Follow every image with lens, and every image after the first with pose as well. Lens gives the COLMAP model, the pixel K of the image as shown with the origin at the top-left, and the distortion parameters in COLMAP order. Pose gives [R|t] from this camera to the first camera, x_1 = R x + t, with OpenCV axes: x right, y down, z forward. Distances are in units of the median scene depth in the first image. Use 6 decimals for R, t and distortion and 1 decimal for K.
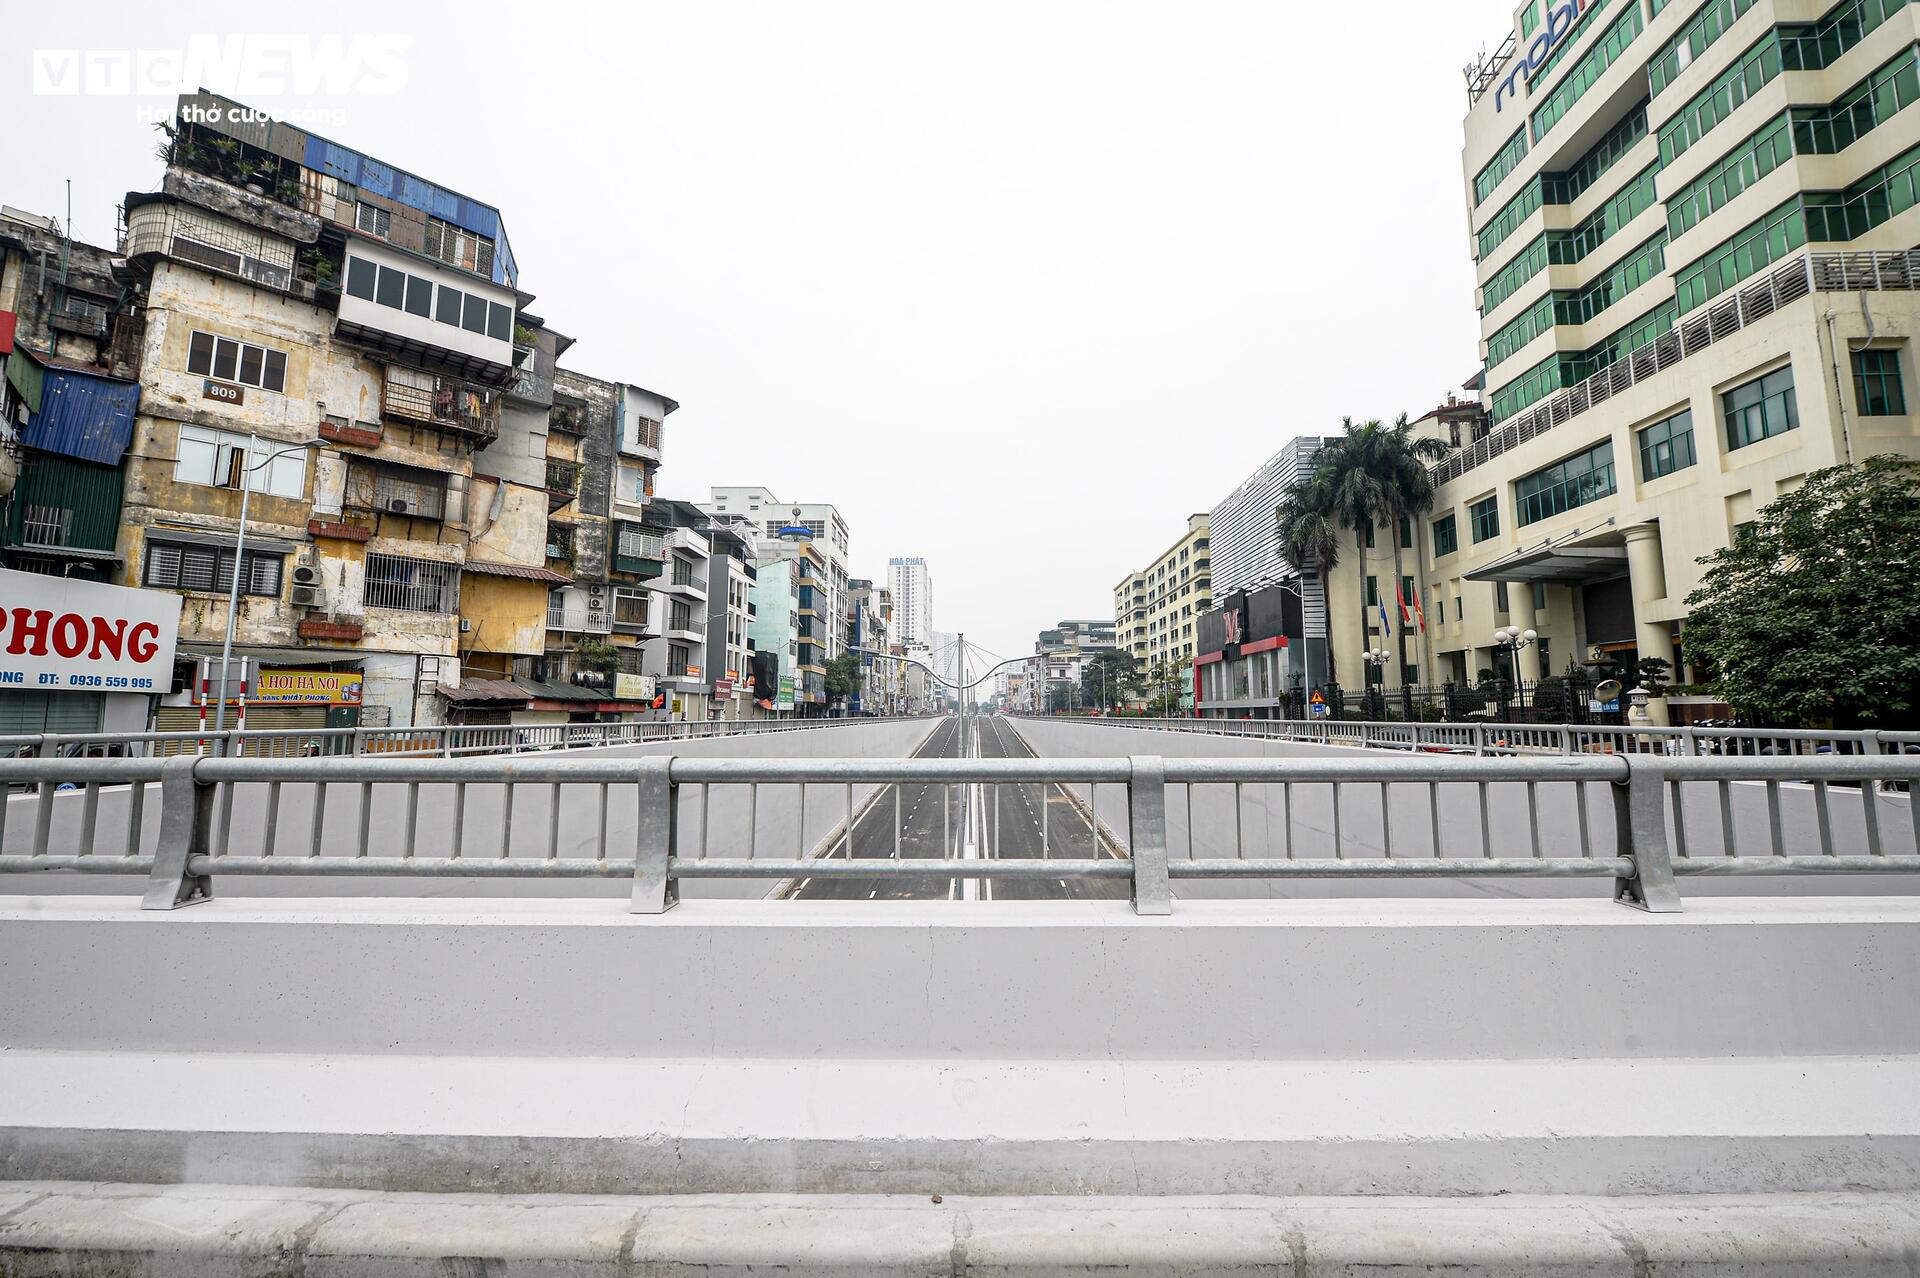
lens RADIAL K [[753.6, 0, 942.2], [0, 753.6, 637.9], [0, 0, 1]] dist [-0.007144, -0.000213]
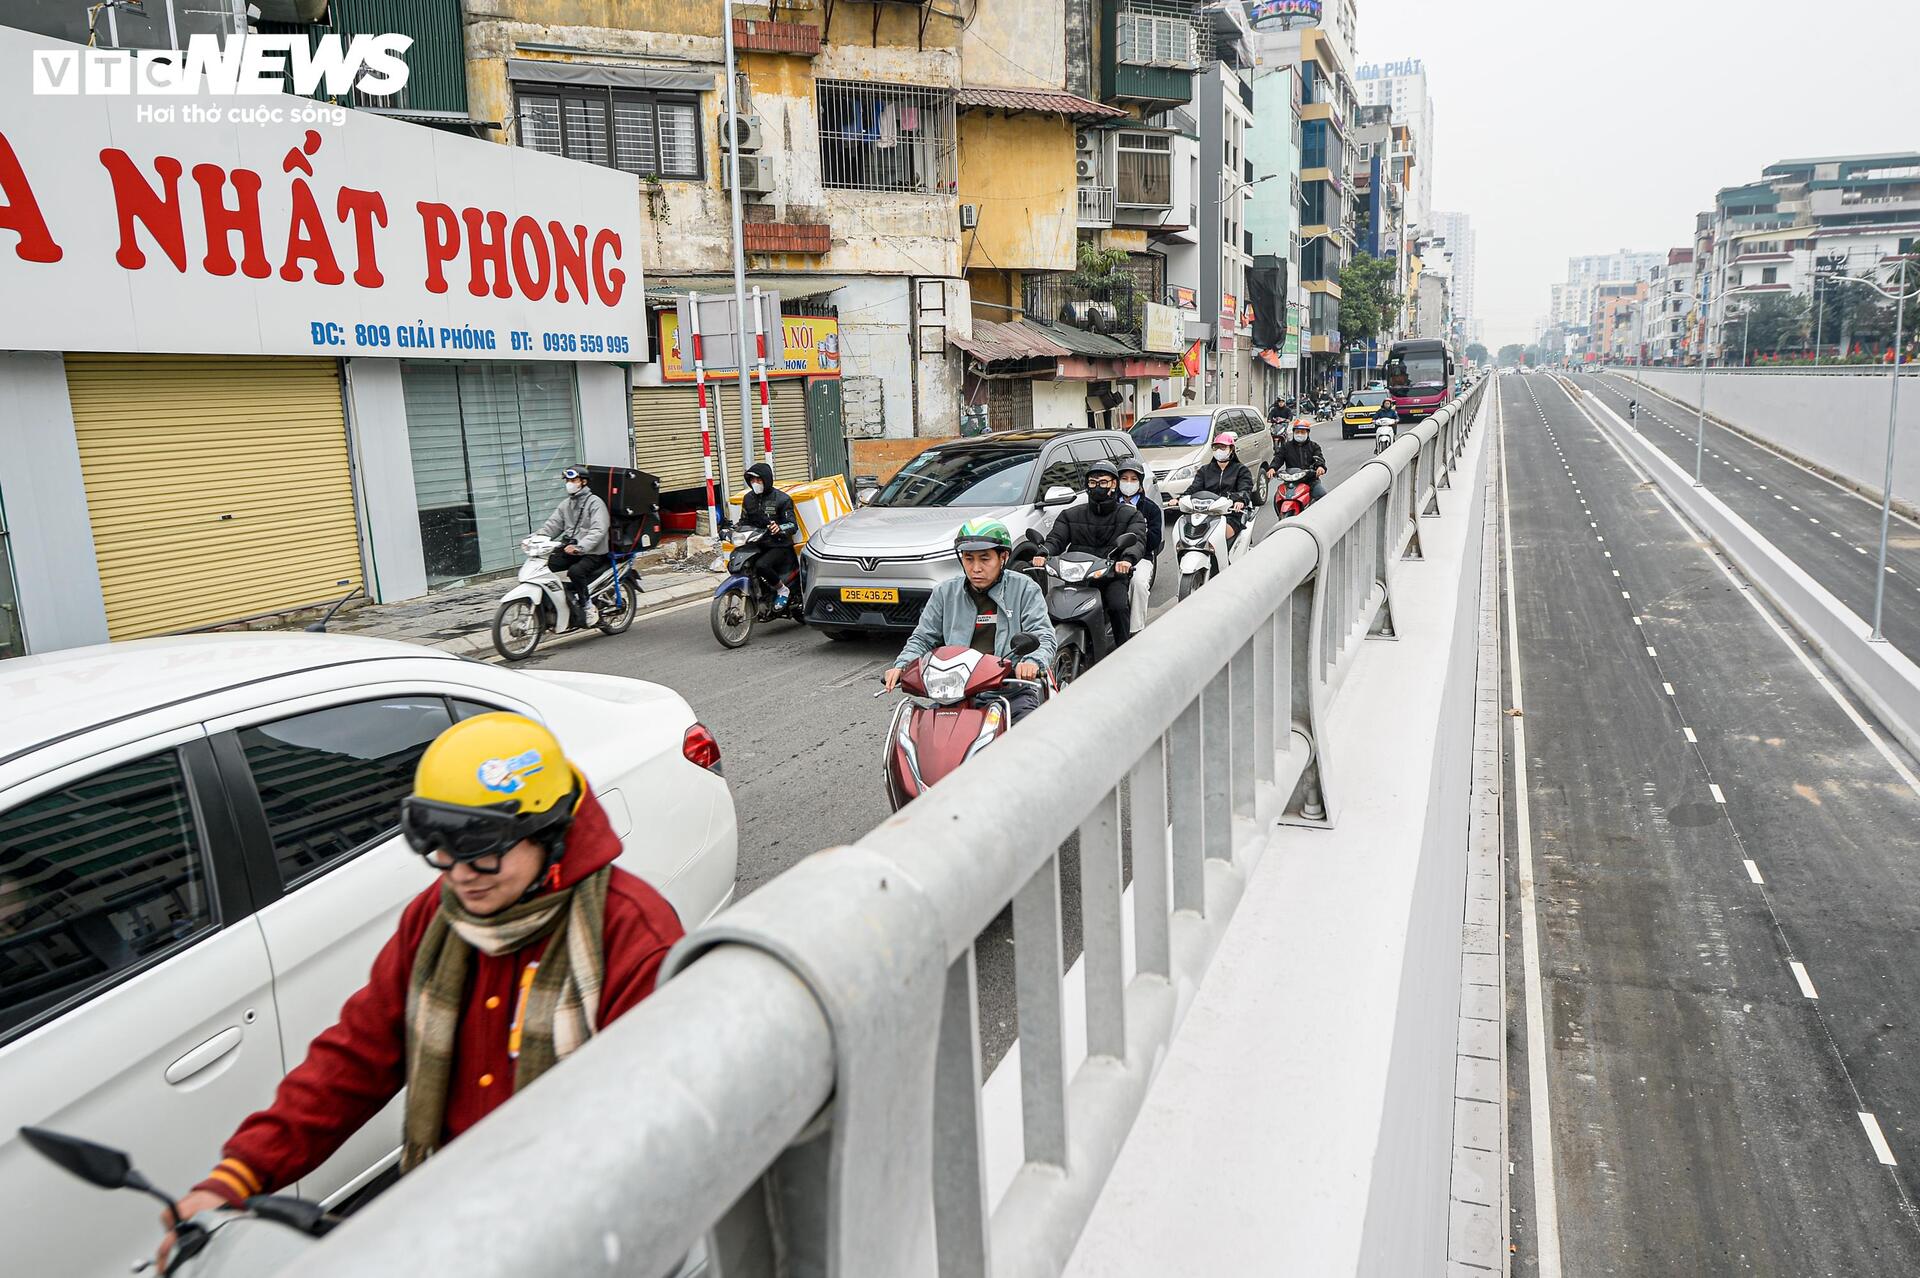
lens RADIAL K [[1295.3, 0, 960.0], [0, 1295.3, 639.0], [0, 0, 1]] dist [-0.009512, 0.000273]
pose [[0.938372, 0.038521, -0.343473, -0.233826], [0.064736, 0.956594, 0.284141, 0.006308], [0.339509, -0.288865, 0.895148, 0.079538]]
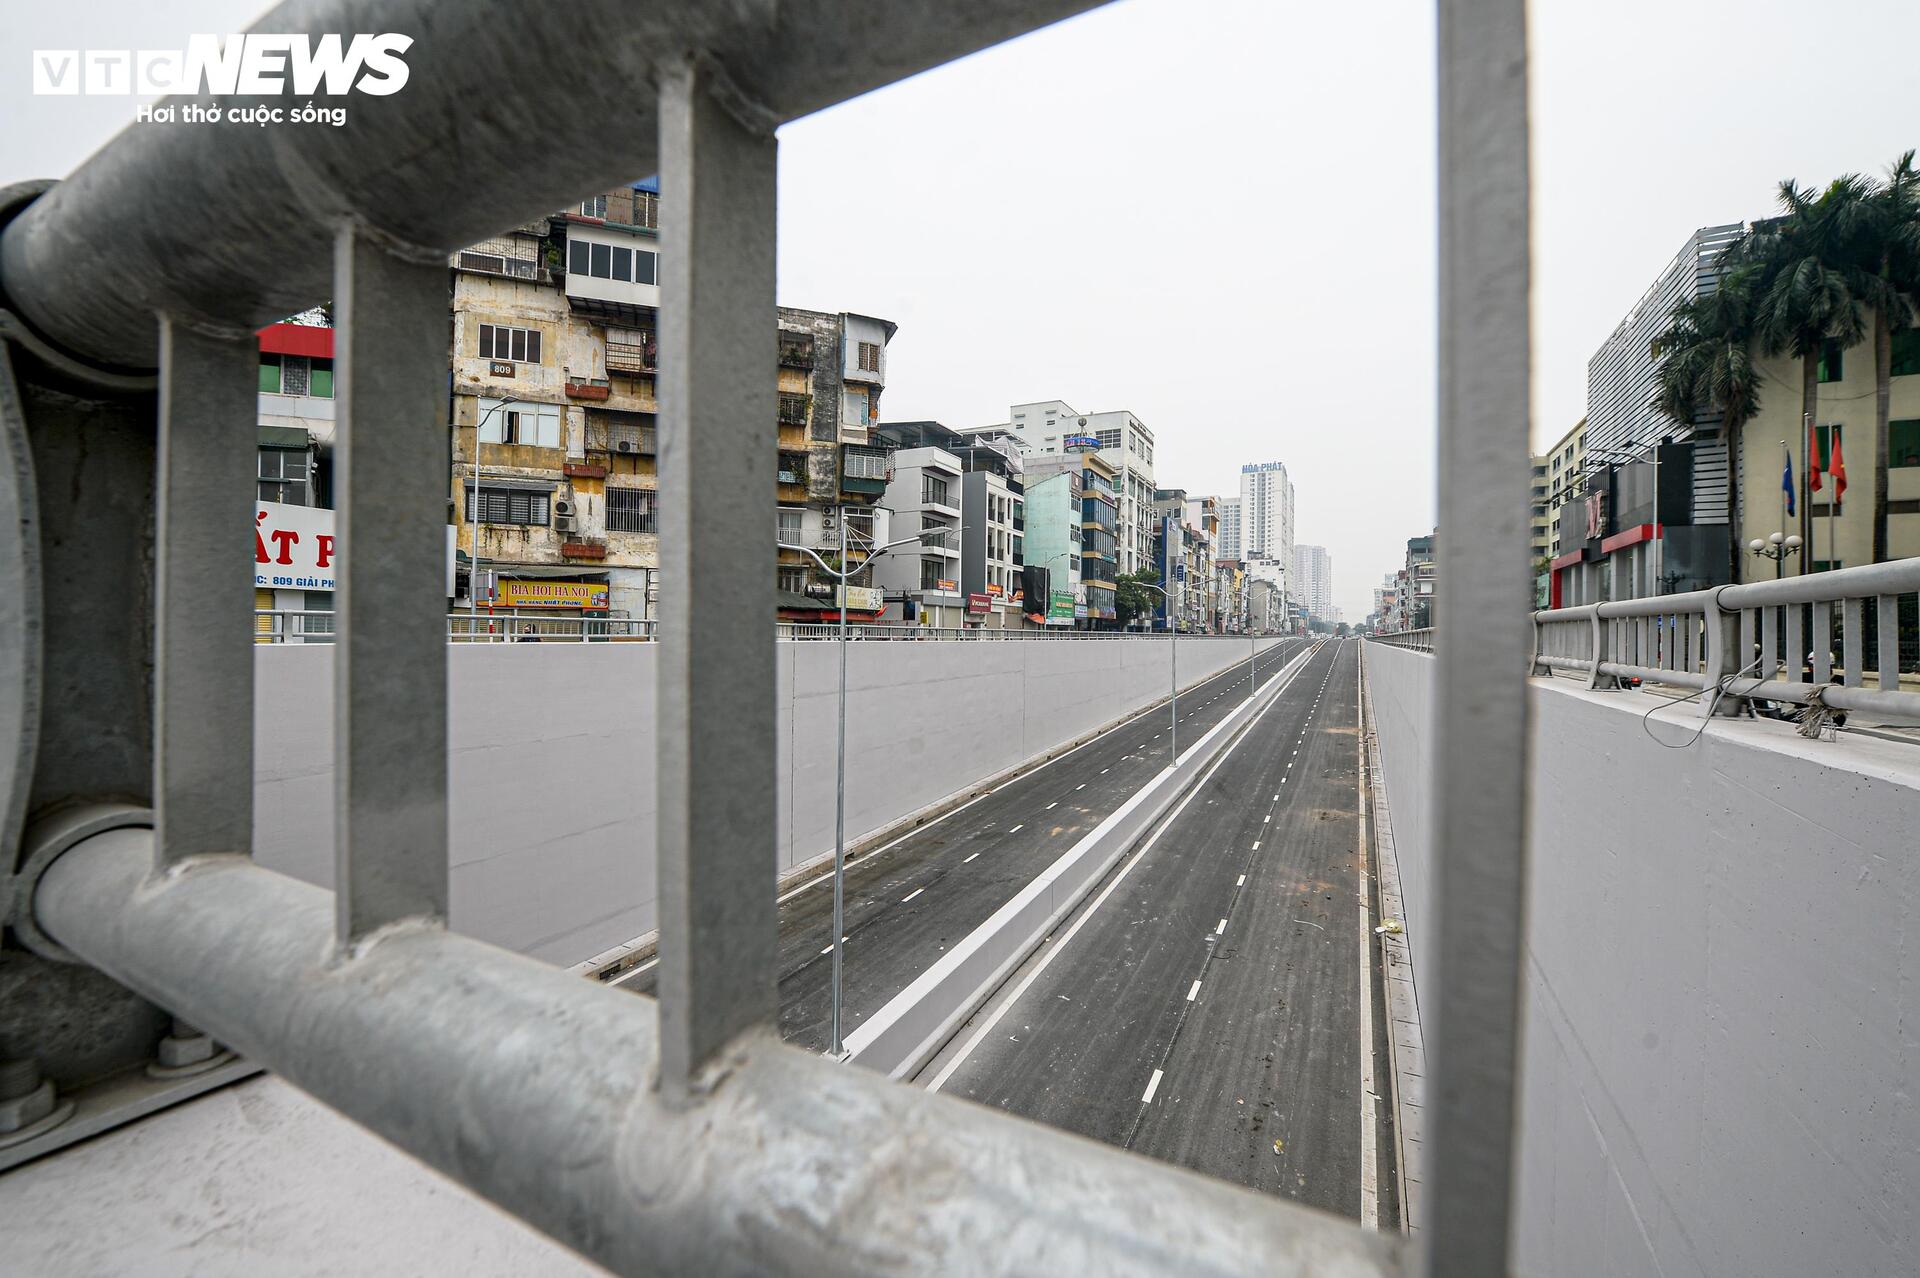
lens RADIAL K [[753.6, 0, 942.2], [0, 753.6, 637.9], [0, 0, 1]] dist [-0.007144, -0.000213]
pose [[0.900720, 0.016759, -0.434076, 0.186547], [0.029664, 0.994550, 0.099953, 0.017820], [0.433386, -0.102906, 0.895314, 0.066803]]
